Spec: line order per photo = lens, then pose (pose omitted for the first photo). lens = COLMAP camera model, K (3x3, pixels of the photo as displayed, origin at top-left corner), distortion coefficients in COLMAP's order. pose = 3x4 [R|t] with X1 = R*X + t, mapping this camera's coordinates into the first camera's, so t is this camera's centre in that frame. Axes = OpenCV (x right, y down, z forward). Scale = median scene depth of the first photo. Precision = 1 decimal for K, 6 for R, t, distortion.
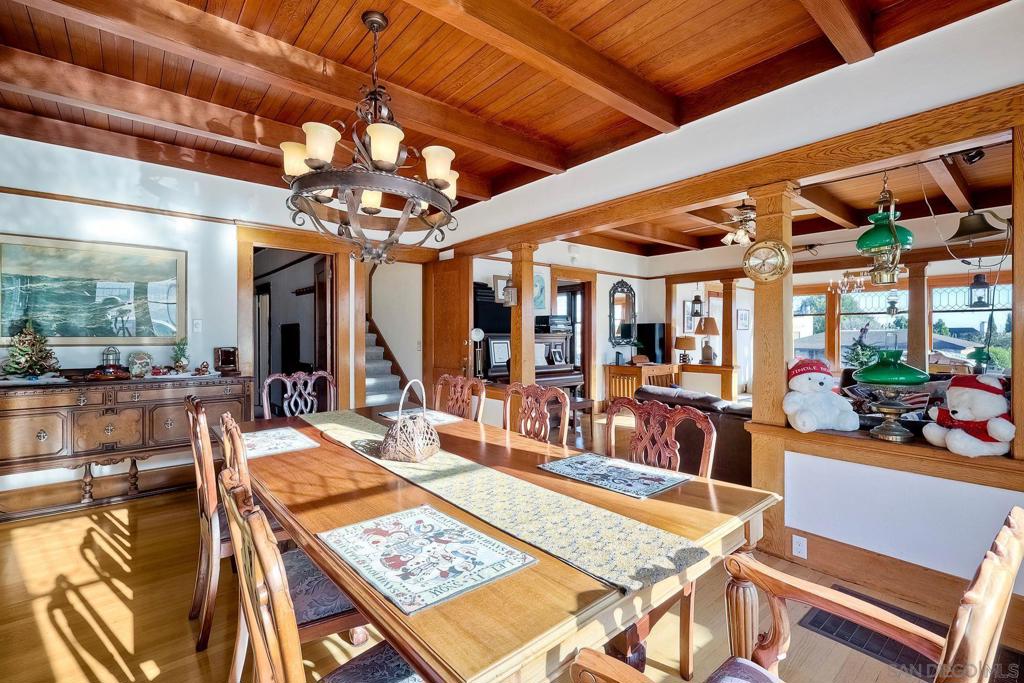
lens RADIAL K [[456.3, 0, 512.1], [0, 456.3, 336.9], [0, 0, 1]] dist [0.001151, 0.000187]
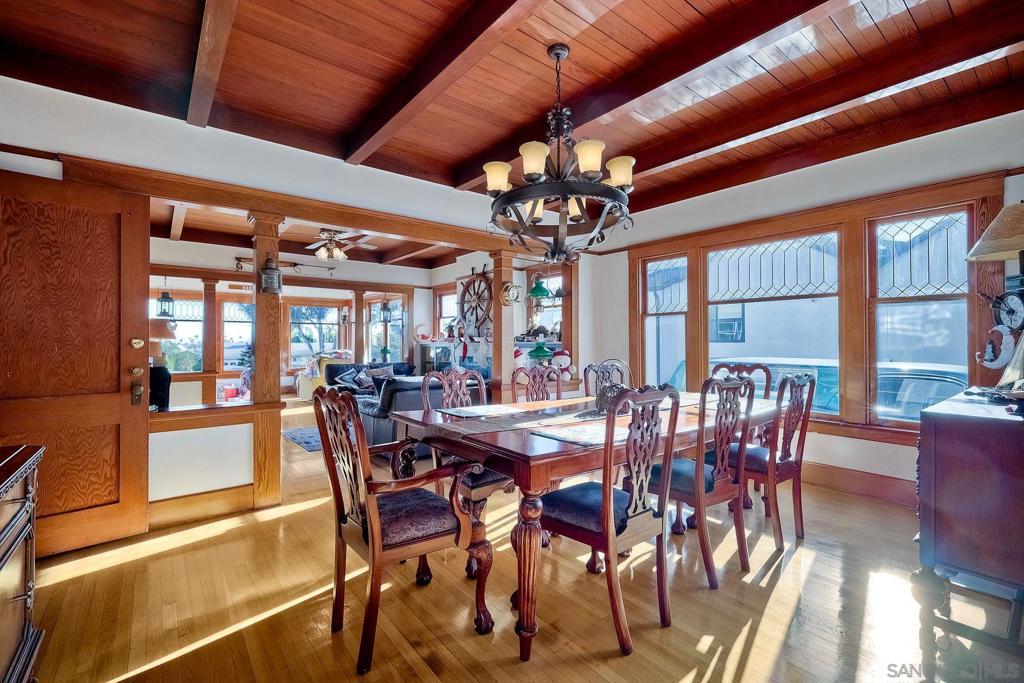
lens RADIAL K [[456.3, 0, 512.1], [0, 456.3, 336.9], [0, 0, 1]] dist [0.001151, 0.000187]
pose [[0.022982, 0.013199, 0.999649, -0.580998], [0.002874, 0.999908, -0.013268, 0.010373], [-0.999732, 0.003178, 0.022942, 0.442046]]
